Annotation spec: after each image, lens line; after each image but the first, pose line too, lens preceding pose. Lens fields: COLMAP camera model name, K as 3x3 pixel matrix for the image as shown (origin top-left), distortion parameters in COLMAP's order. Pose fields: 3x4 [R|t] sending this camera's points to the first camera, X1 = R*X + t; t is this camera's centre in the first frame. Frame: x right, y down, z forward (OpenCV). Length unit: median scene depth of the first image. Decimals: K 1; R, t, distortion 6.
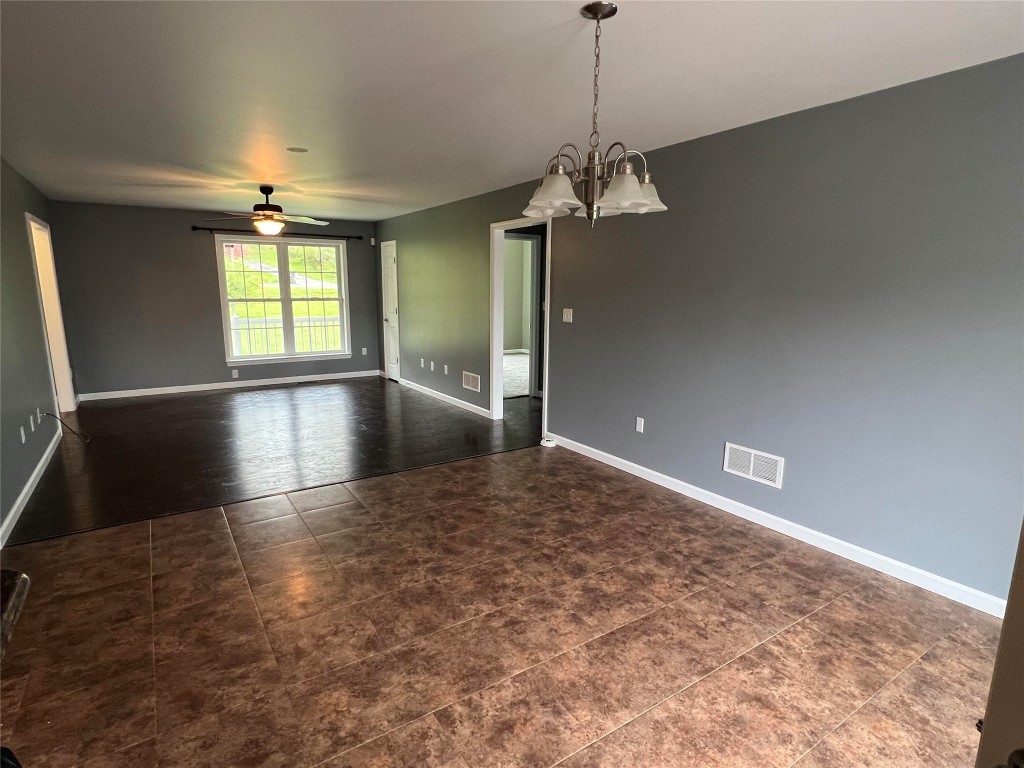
lens RADIAL K [[540.0, 0, 509.4], [0, 540.0, 387.6], [0, 0, 1]] dist [-0.002769, 0.000620]
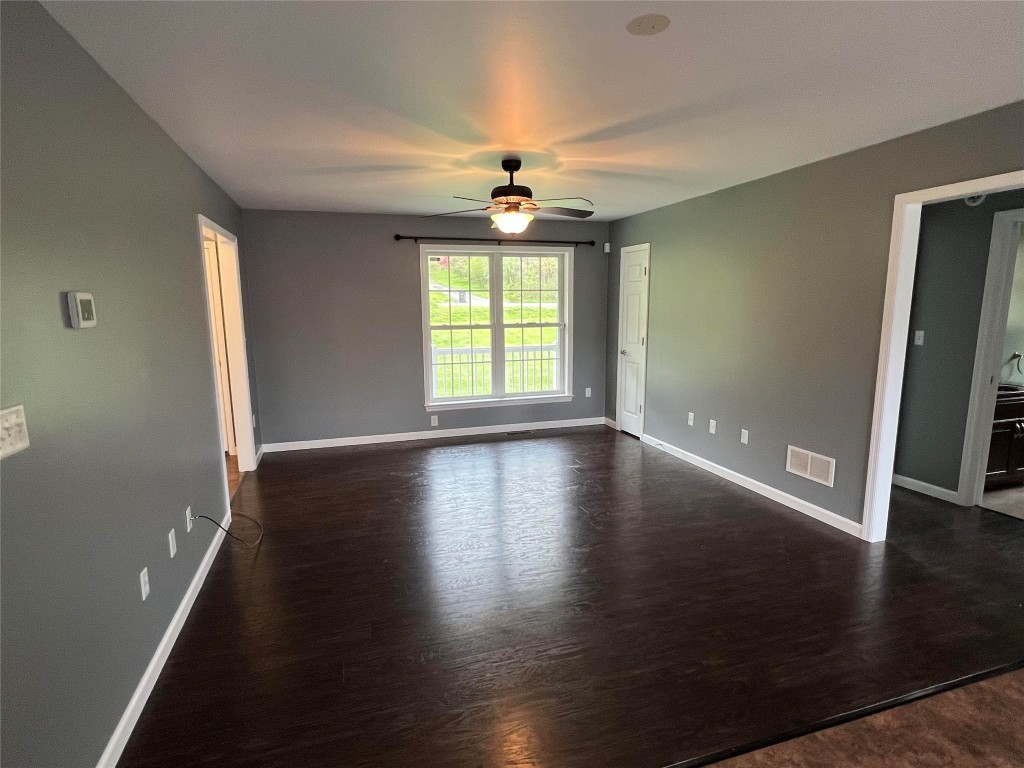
lens RADIAL K [[540.0, 0, 509.4], [0, 540.0, 387.6], [0, 0, 1]] dist [-0.002769, 0.000620]
pose [[0.961298, 0.027820, -0.274101, -0.188560], [-0.035616, 0.999089, -0.023506, -0.058974], [0.273198, 0.032358, 0.961414, 0.271654]]
